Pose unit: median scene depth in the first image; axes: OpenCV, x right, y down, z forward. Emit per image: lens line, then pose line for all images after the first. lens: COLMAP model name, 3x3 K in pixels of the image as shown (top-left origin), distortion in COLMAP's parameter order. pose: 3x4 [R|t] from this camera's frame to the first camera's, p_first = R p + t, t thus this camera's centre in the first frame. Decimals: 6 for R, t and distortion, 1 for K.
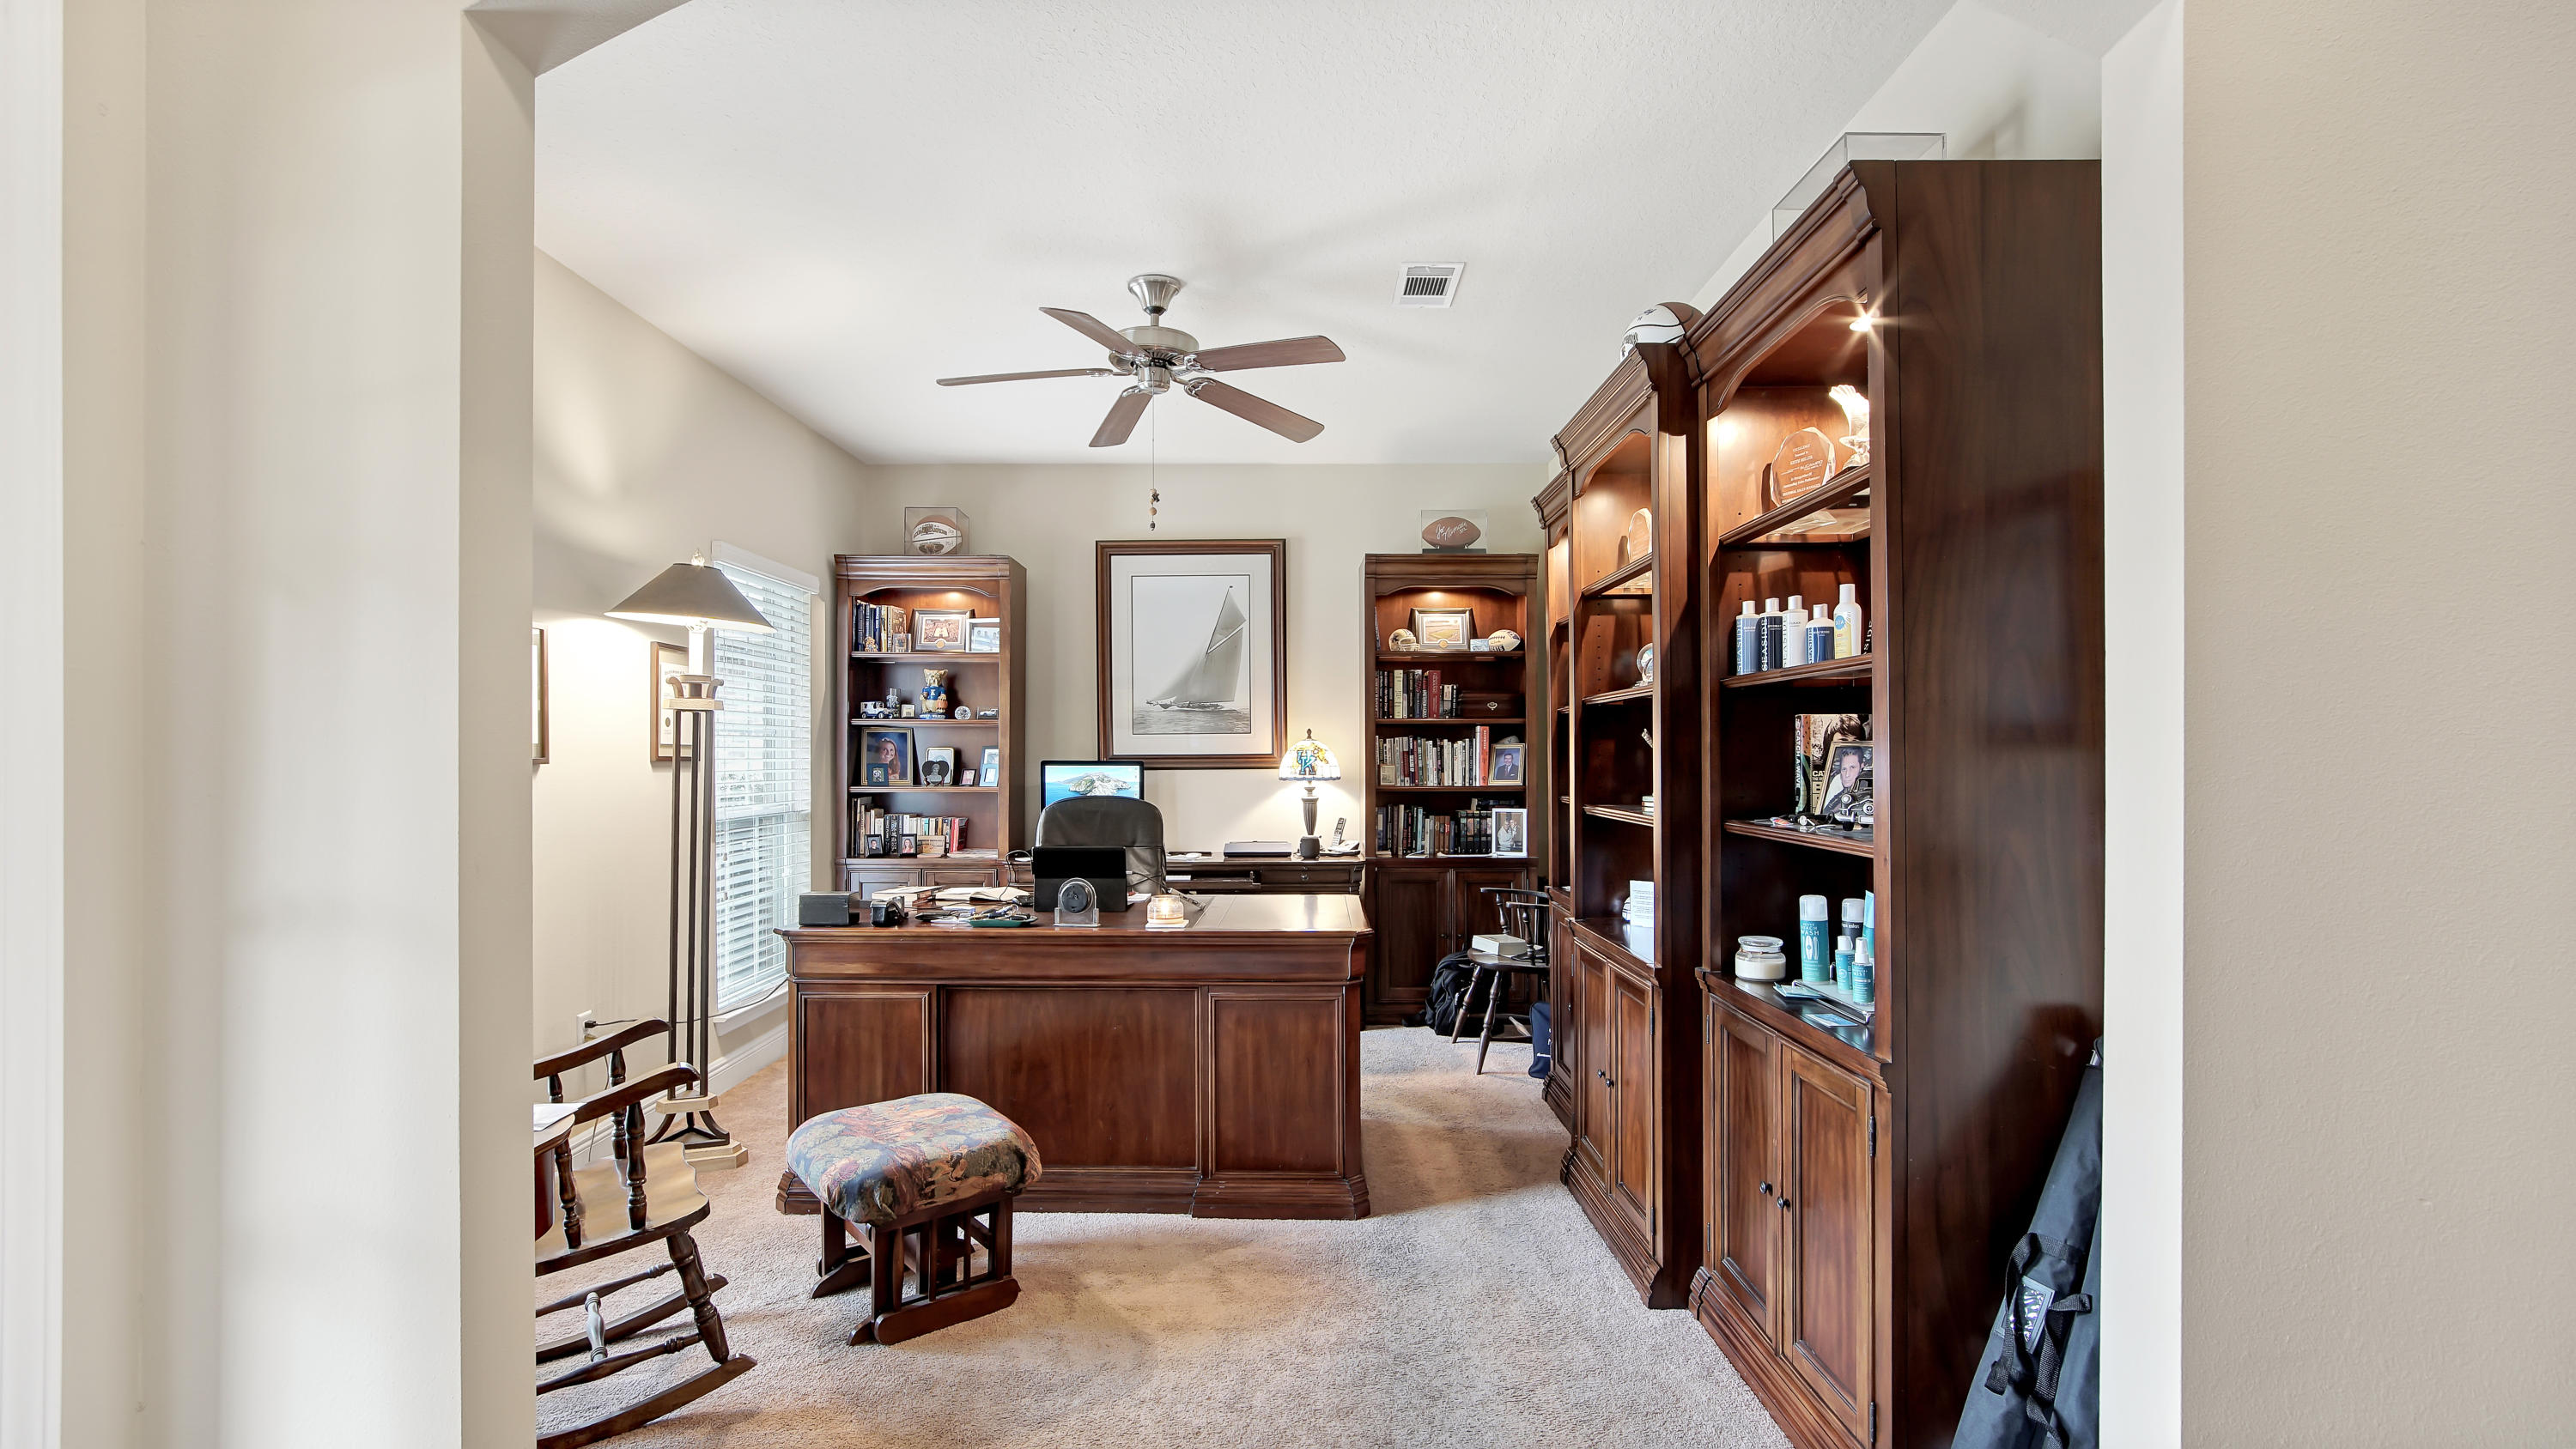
lens RADIAL K [[1153.2, 0, 1277.7], [0, 1153.2, 736.3], [0, 0, 1]] dist [-0.016166, -0.000862]
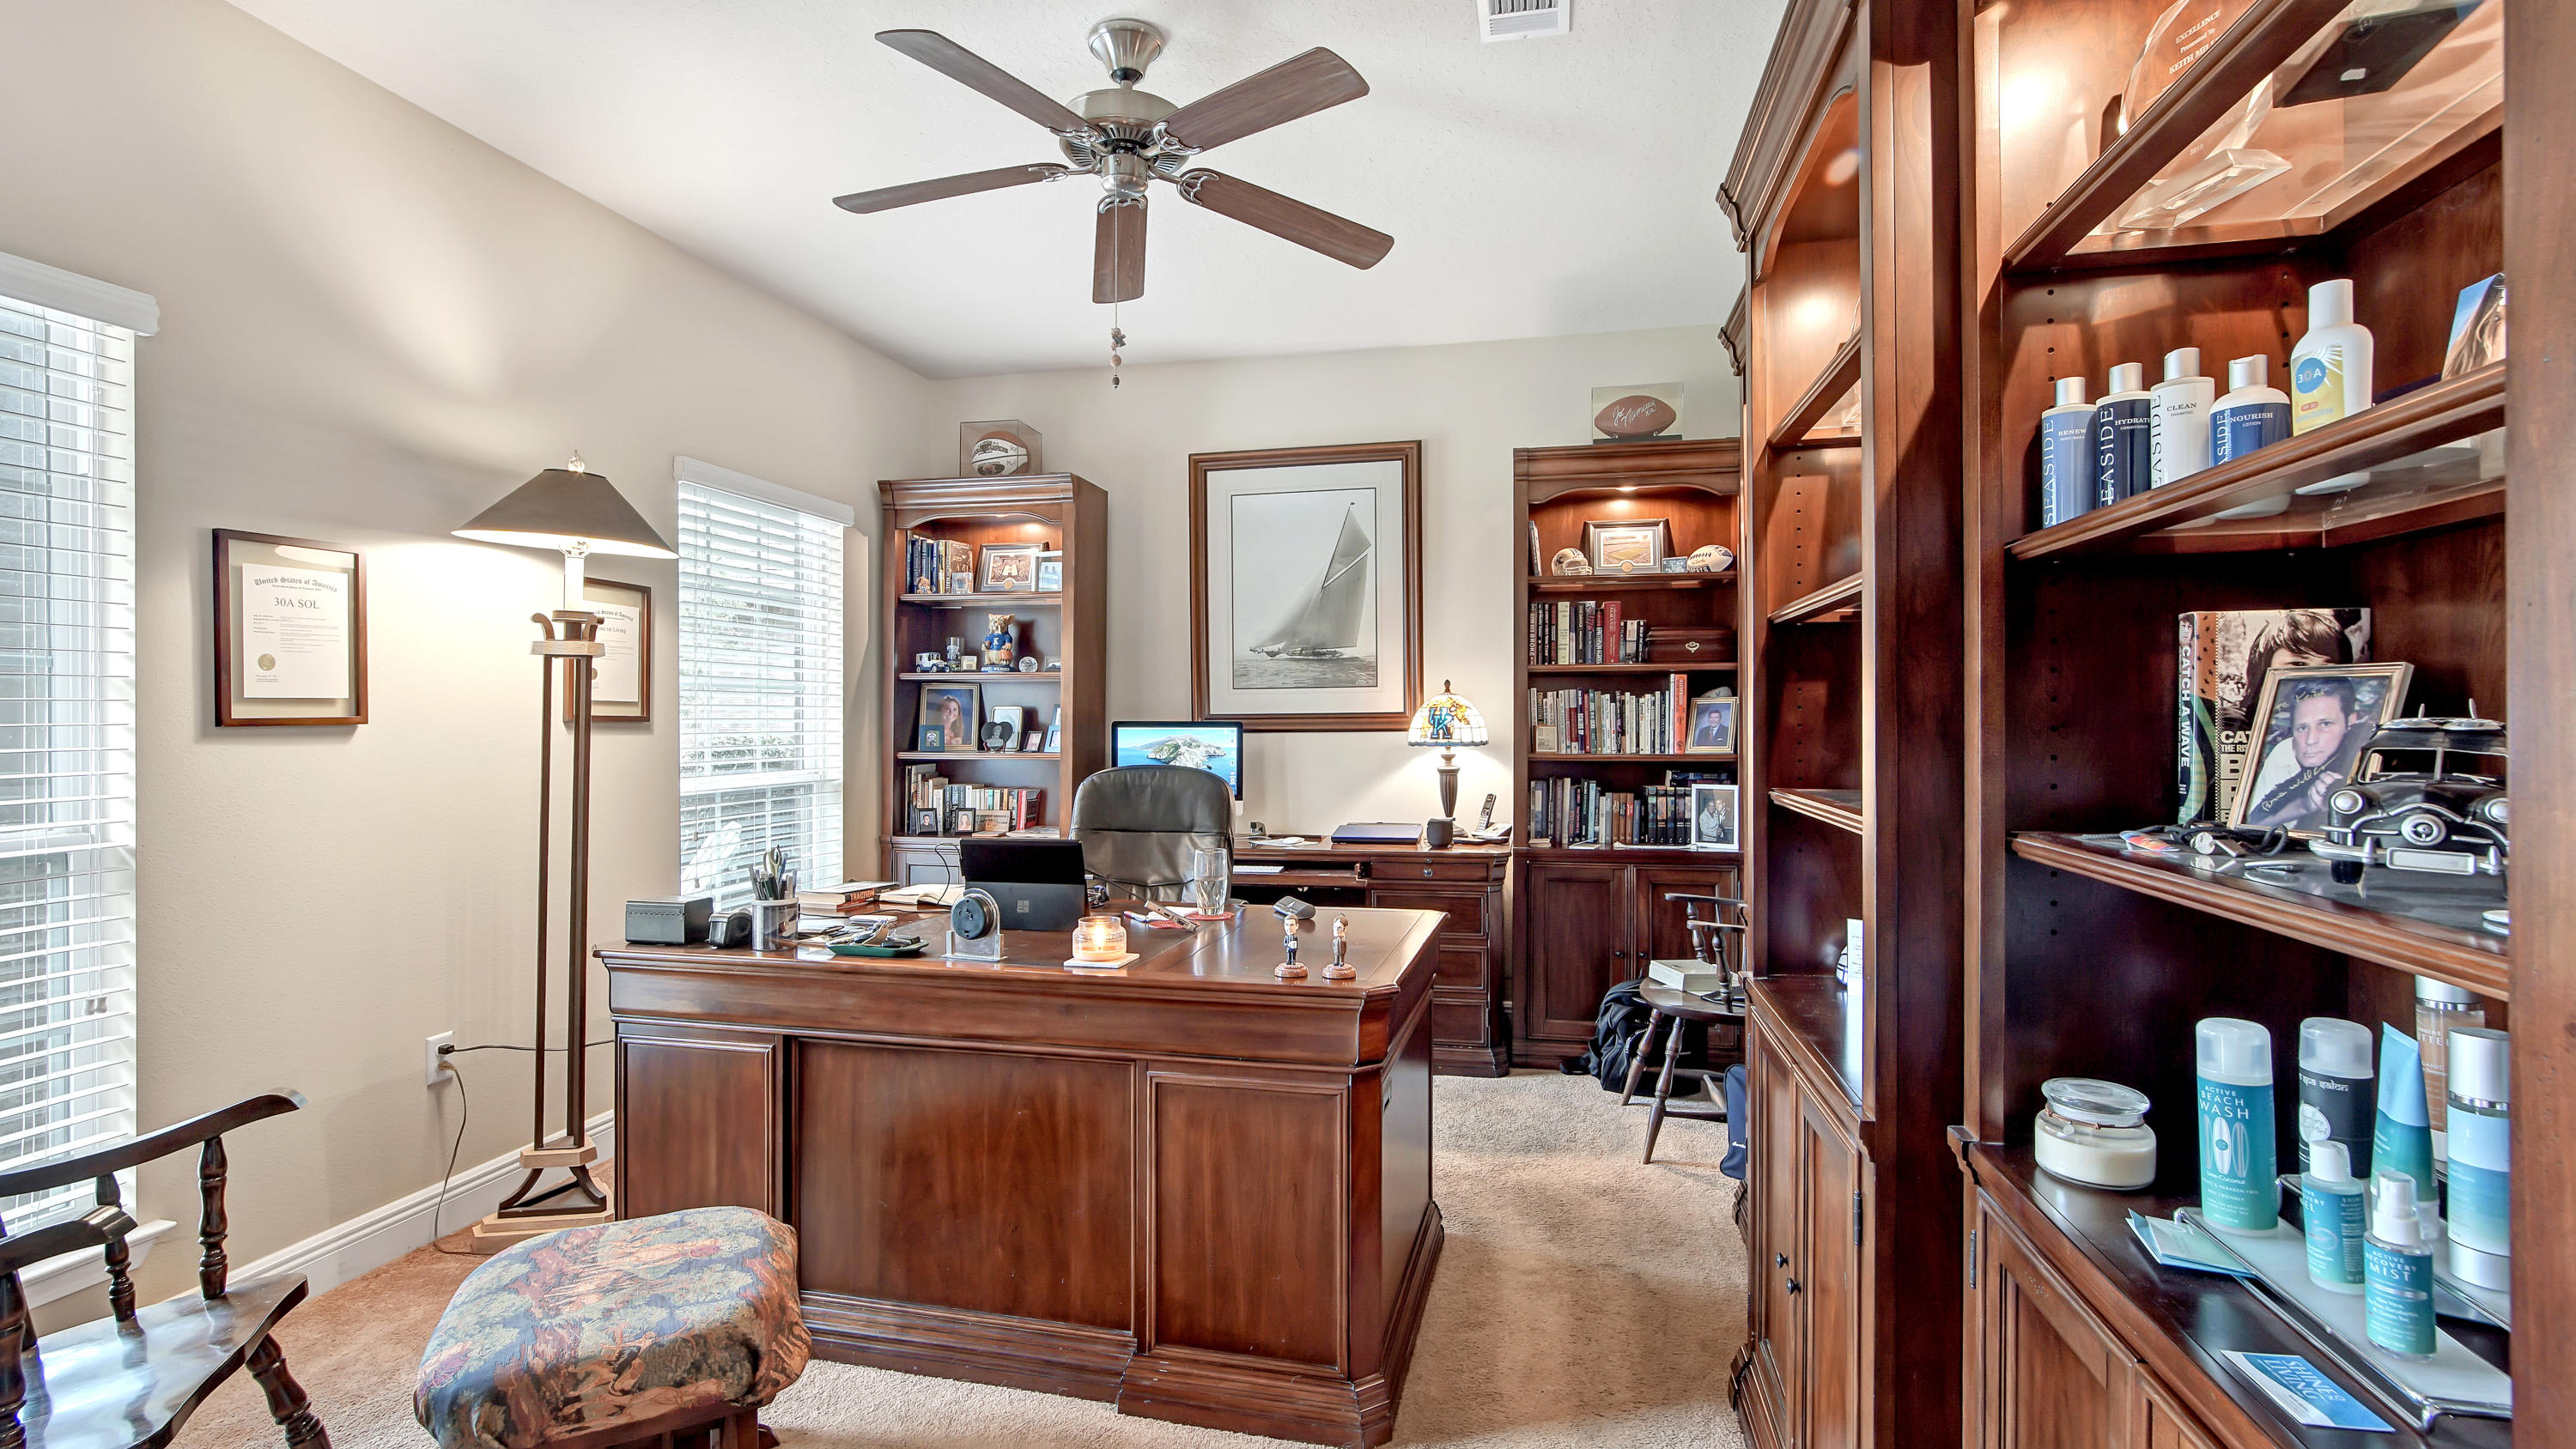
lens RADIAL K [[1153.2, 0, 1289.2], [0, 1153.2, 718.4], [0, 0, 1]] dist [-0.016166, -0.000862]
pose [[0.976952, -0.002323, -0.213446, 0.144622], [0.005656, 0.999871, 0.015006, 0.011652], [0.213384, -0.015868, 0.976840, 0.347025]]
